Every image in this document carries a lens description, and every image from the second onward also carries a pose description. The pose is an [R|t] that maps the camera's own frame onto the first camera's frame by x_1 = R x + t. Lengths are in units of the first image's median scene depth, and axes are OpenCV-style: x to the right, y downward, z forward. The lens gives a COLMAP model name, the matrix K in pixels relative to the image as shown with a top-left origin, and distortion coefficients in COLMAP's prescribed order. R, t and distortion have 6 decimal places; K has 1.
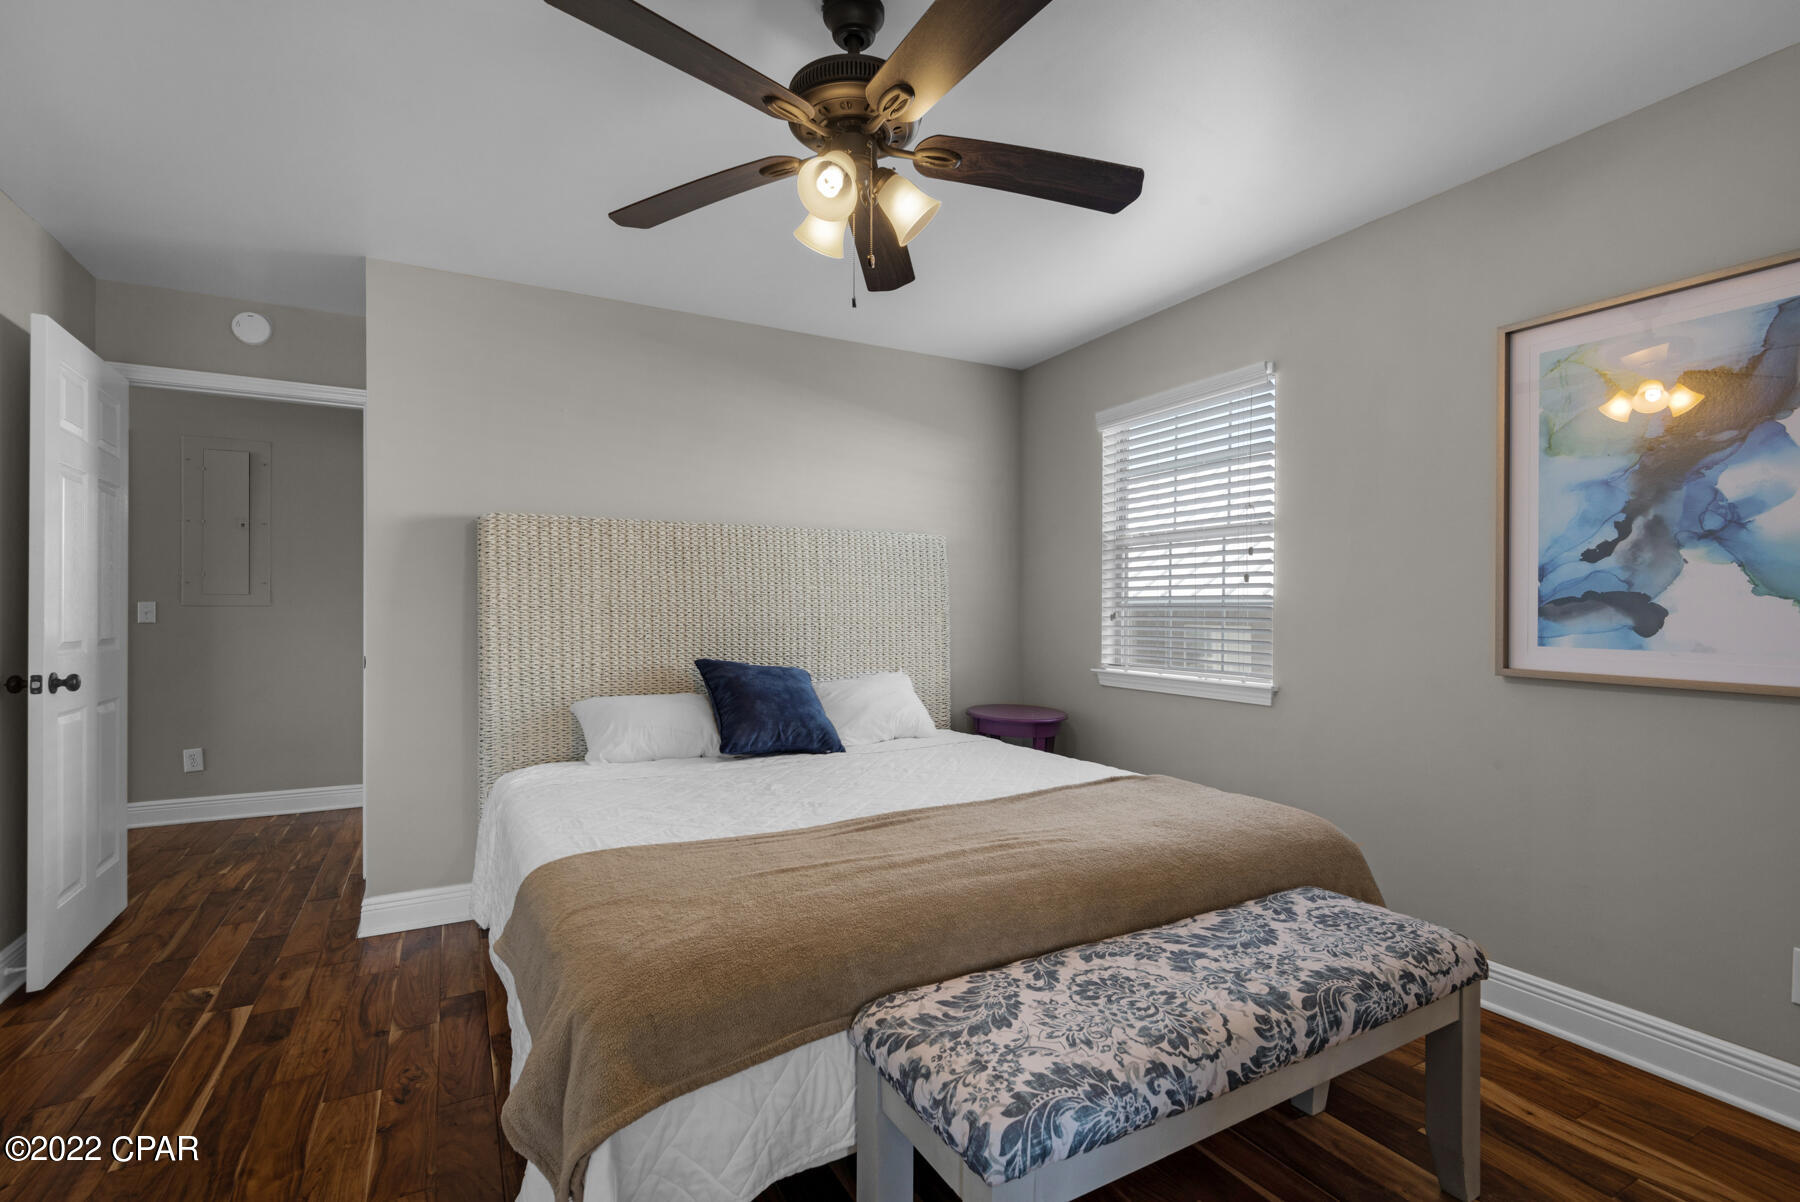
lens RADIAL K [[809.6, 0, 893.8], [0, 809.6, 628.7], [0, 0, 1]] dist [0.000218, 0.000000]
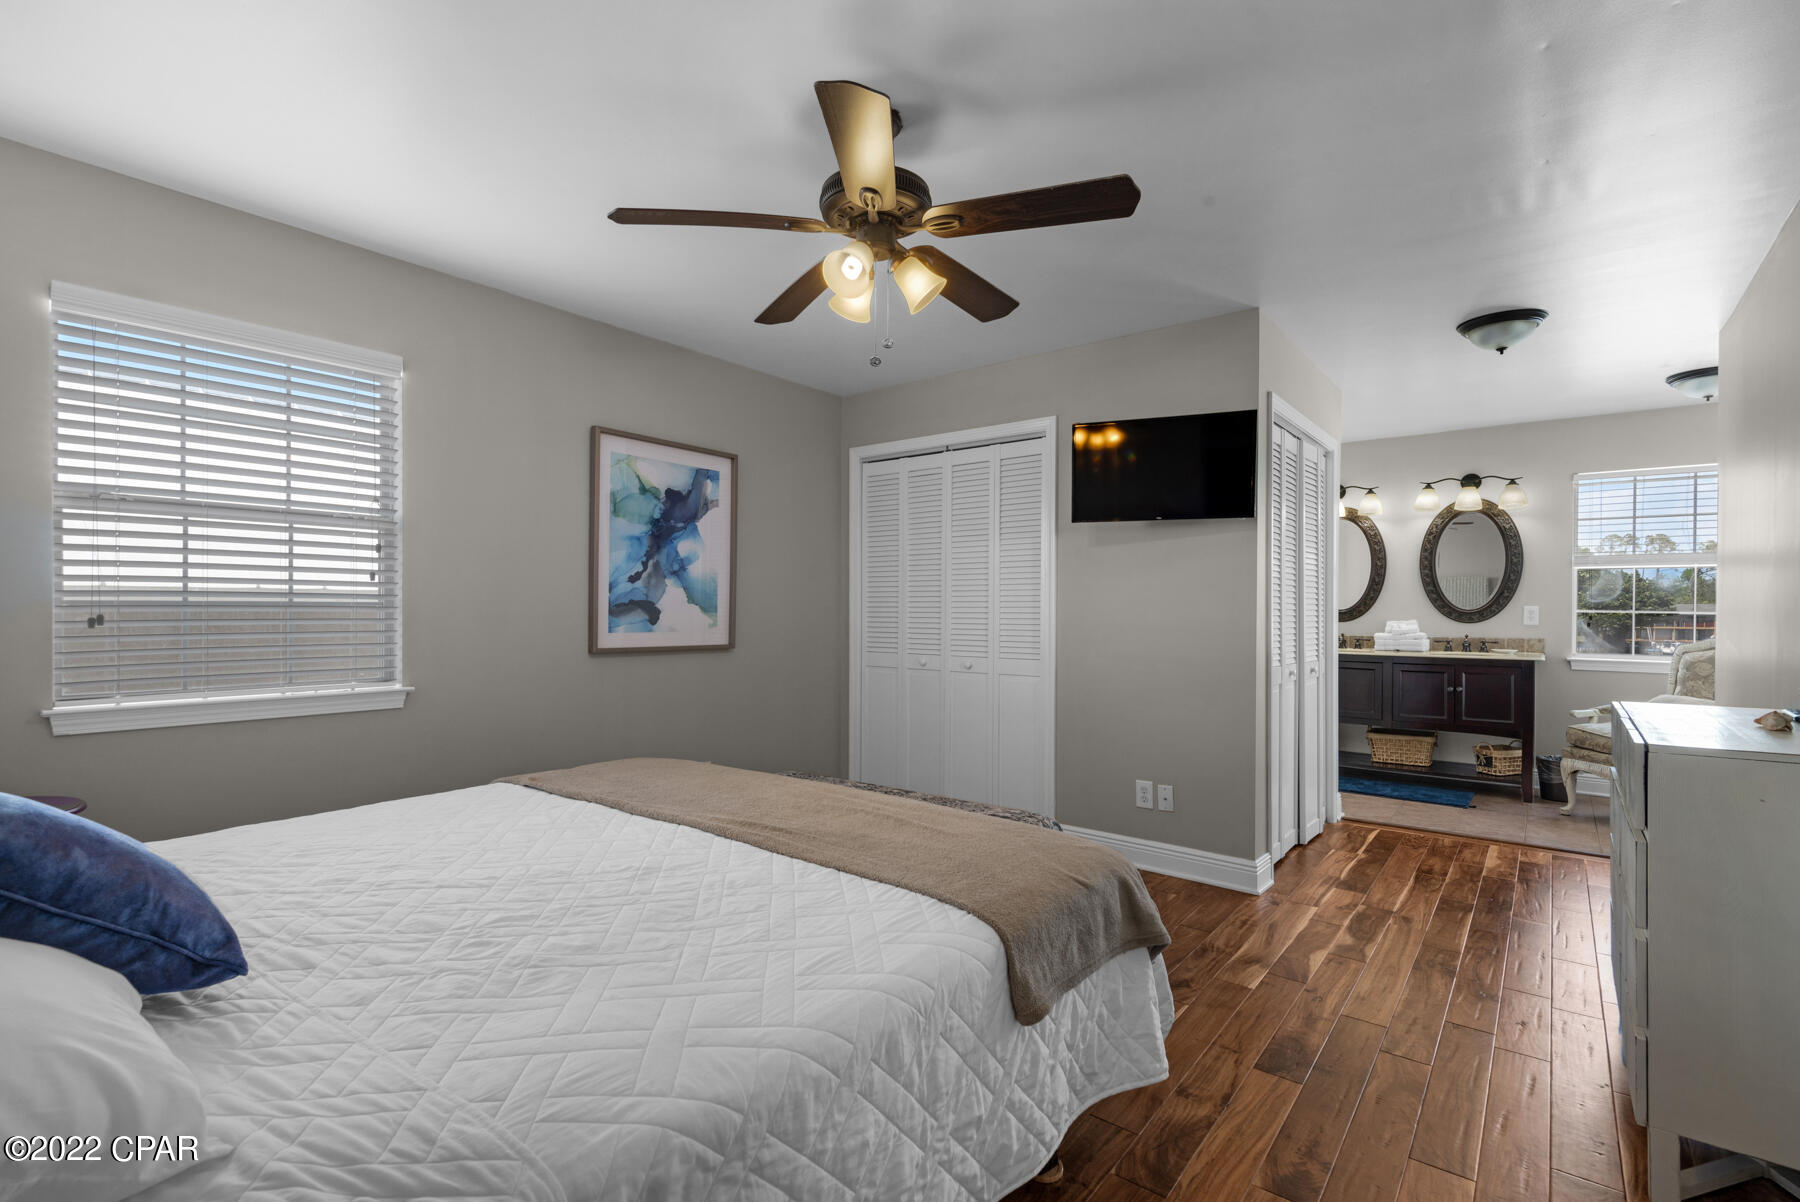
lens RADIAL K [[823.1, 0, 892.5], [0, 823.1, 619.0], [0, 0, 1]] dist [0.001107, -0.000039]
pose [[-0.394324, -0.009695, 0.918920, -0.978514], [0.019849, 0.999621, 0.019064, -0.028055], [-0.918757, 0.025757, -0.393983, 1.199833]]
